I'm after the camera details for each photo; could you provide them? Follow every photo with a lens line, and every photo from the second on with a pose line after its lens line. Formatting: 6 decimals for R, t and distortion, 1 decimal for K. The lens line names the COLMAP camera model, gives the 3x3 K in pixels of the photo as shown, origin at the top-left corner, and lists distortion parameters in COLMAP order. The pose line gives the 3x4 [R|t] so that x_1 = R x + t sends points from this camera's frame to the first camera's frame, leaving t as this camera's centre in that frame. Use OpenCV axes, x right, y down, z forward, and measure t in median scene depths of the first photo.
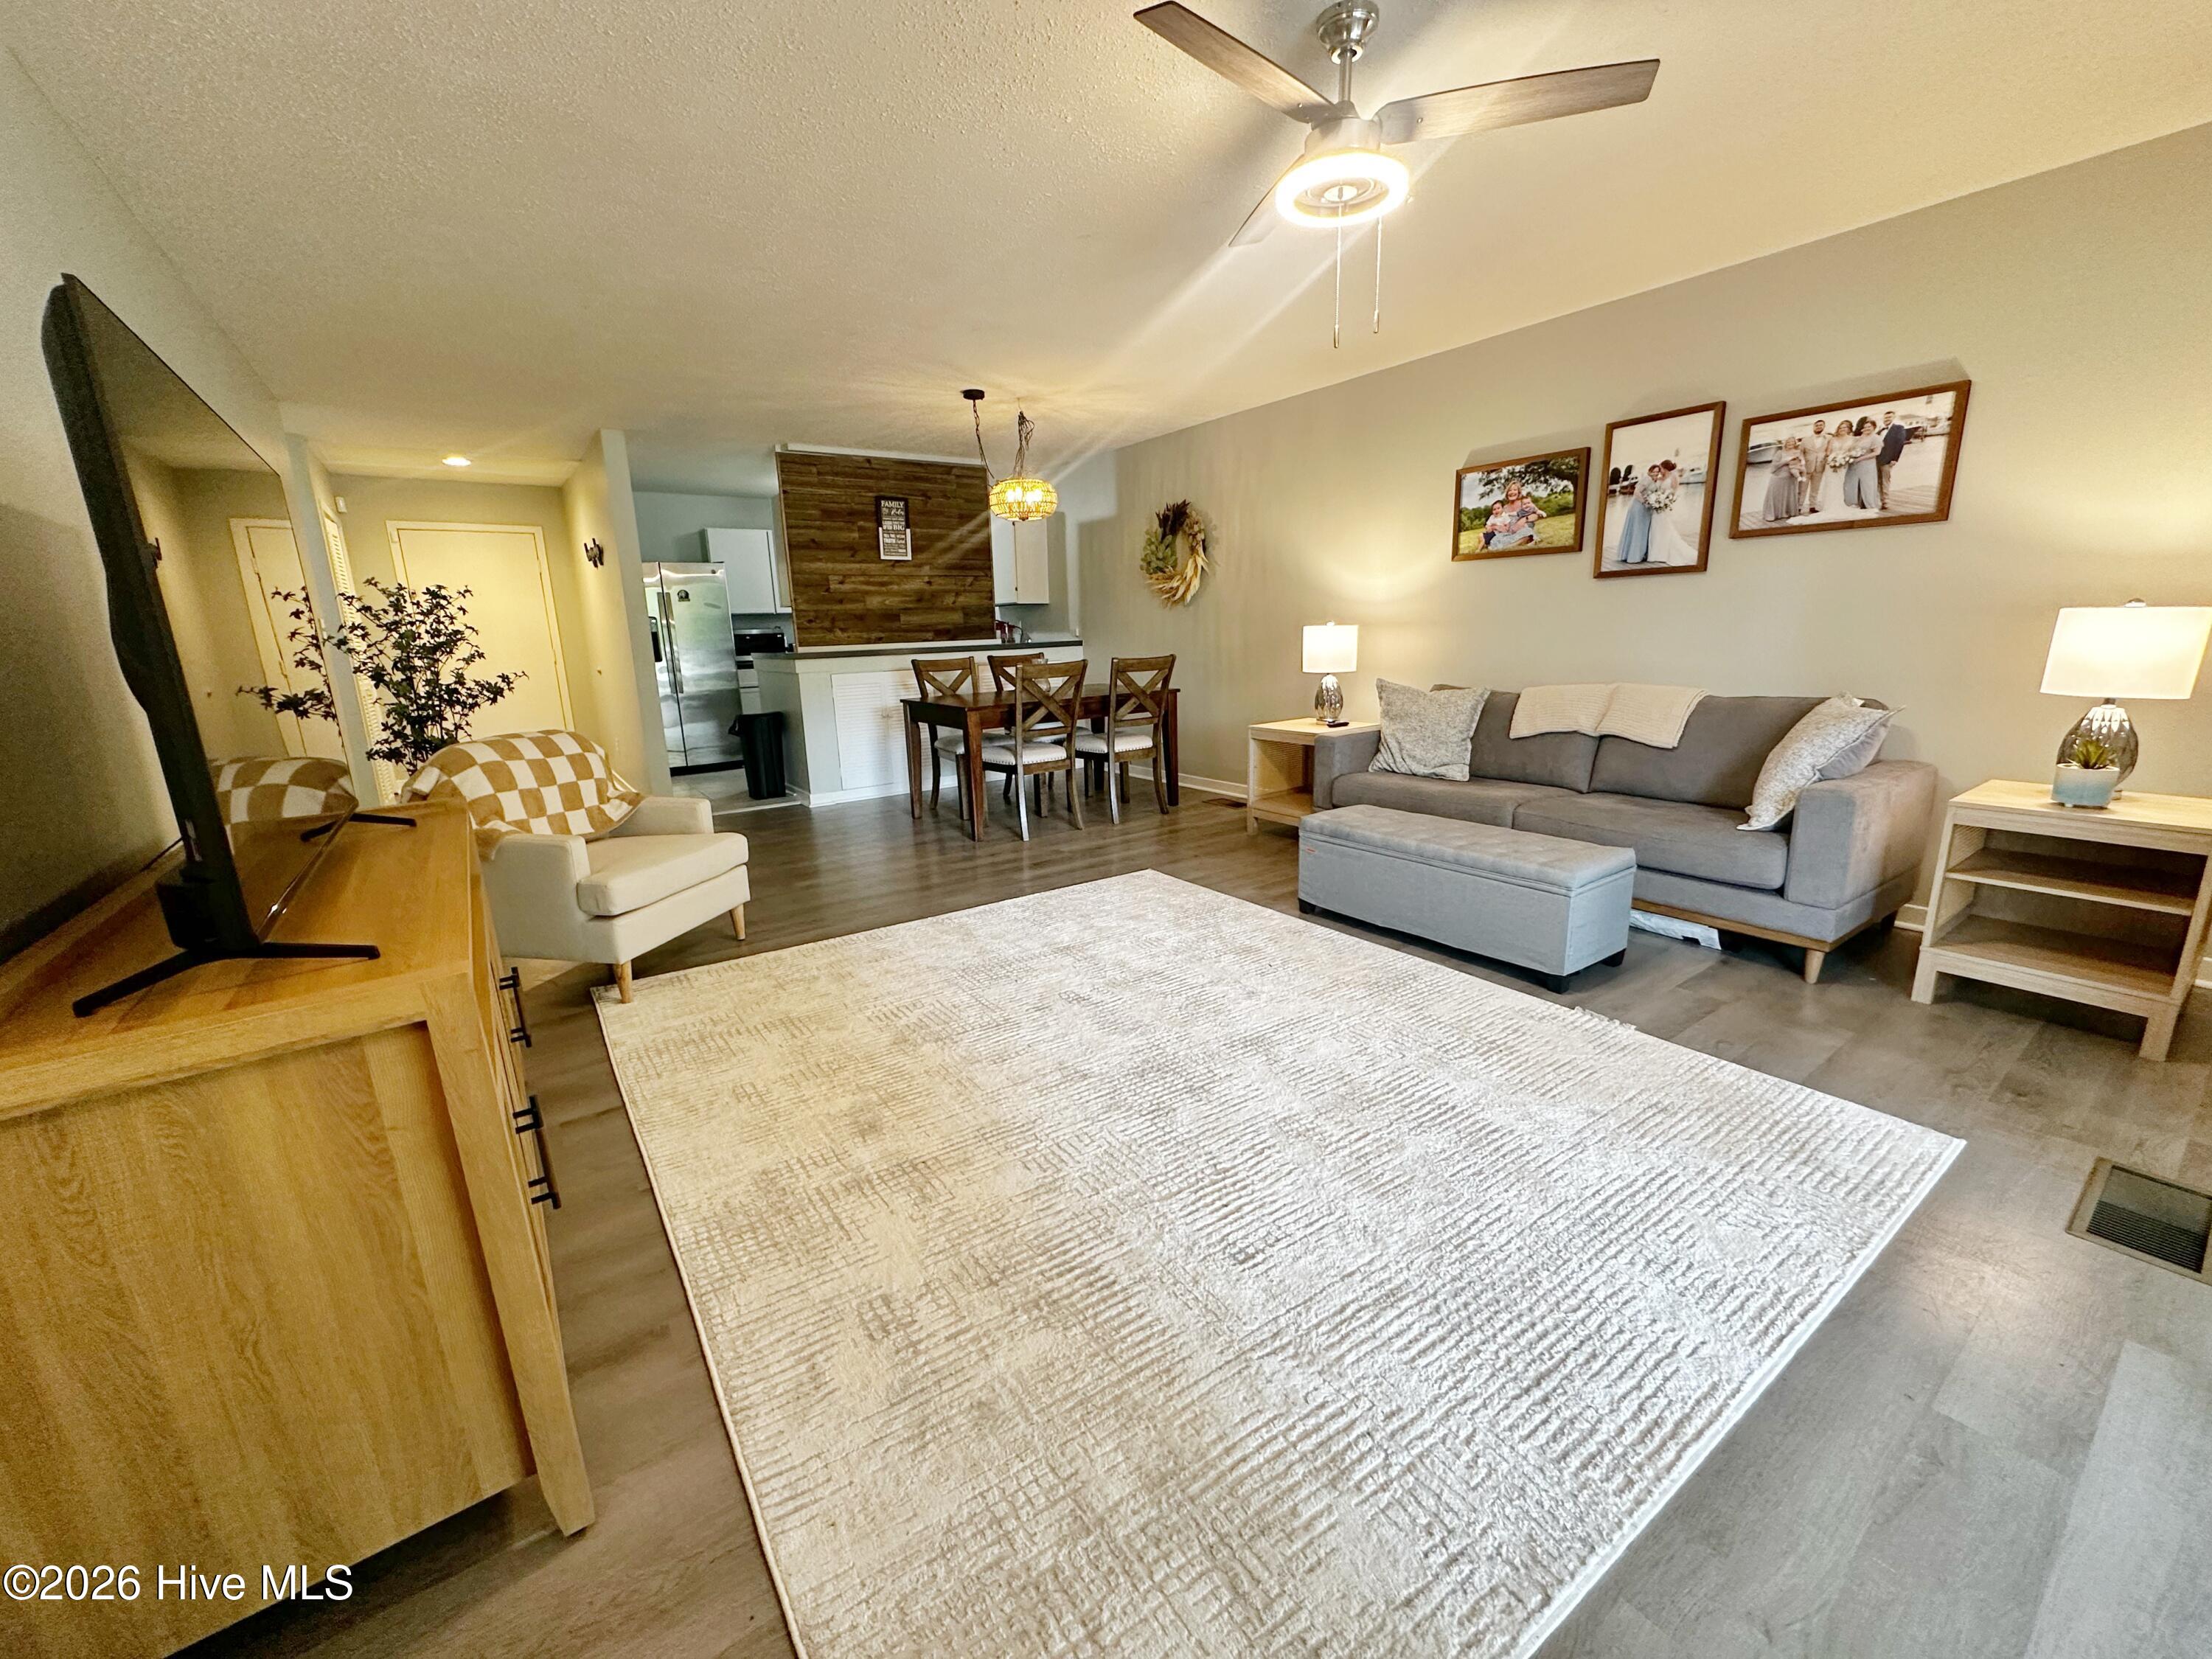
lens RADIAL K [[882.2, 0, 1112.6], [0, 882.2, 831.6], [0, 0, 1]] dist [-0.007536, 0.000173]
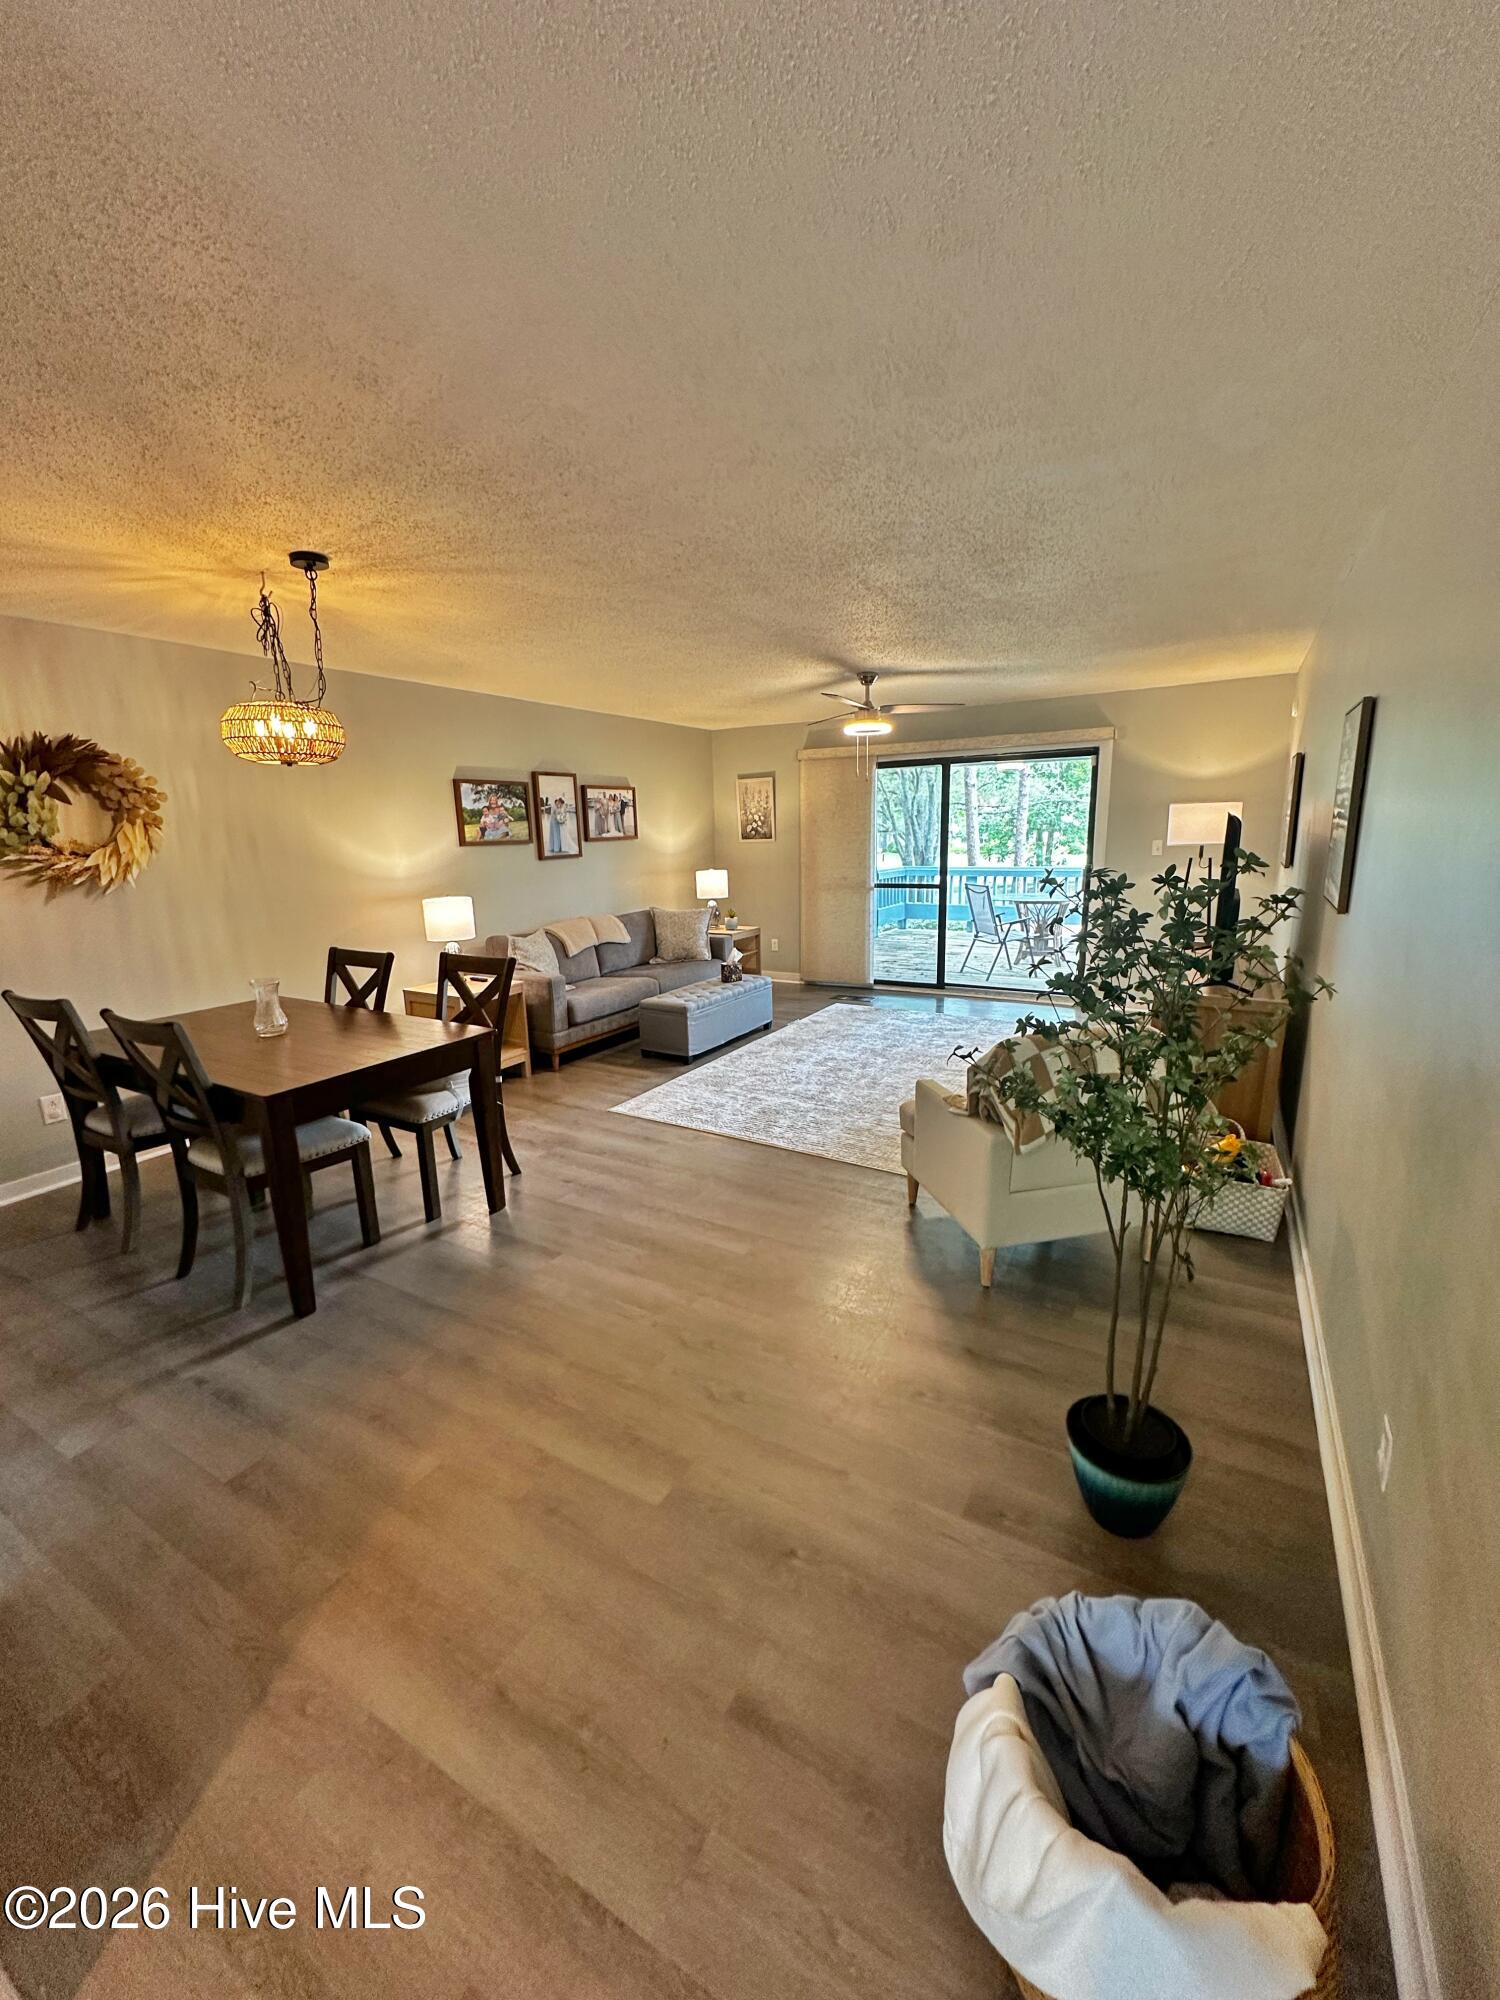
lens RADIAL K [[797.7, 0, 758.4], [0, 797.7, 1006.5], [0, 0, 1]] dist [-0.007536, 0.000173]
pose [[-0.417273, -0.162219, 0.894186, -1.077213], [0.239685, 0.929457, 0.280467, -0.372621], [-0.876604, 0.331354, -0.348956, 1.320484]]
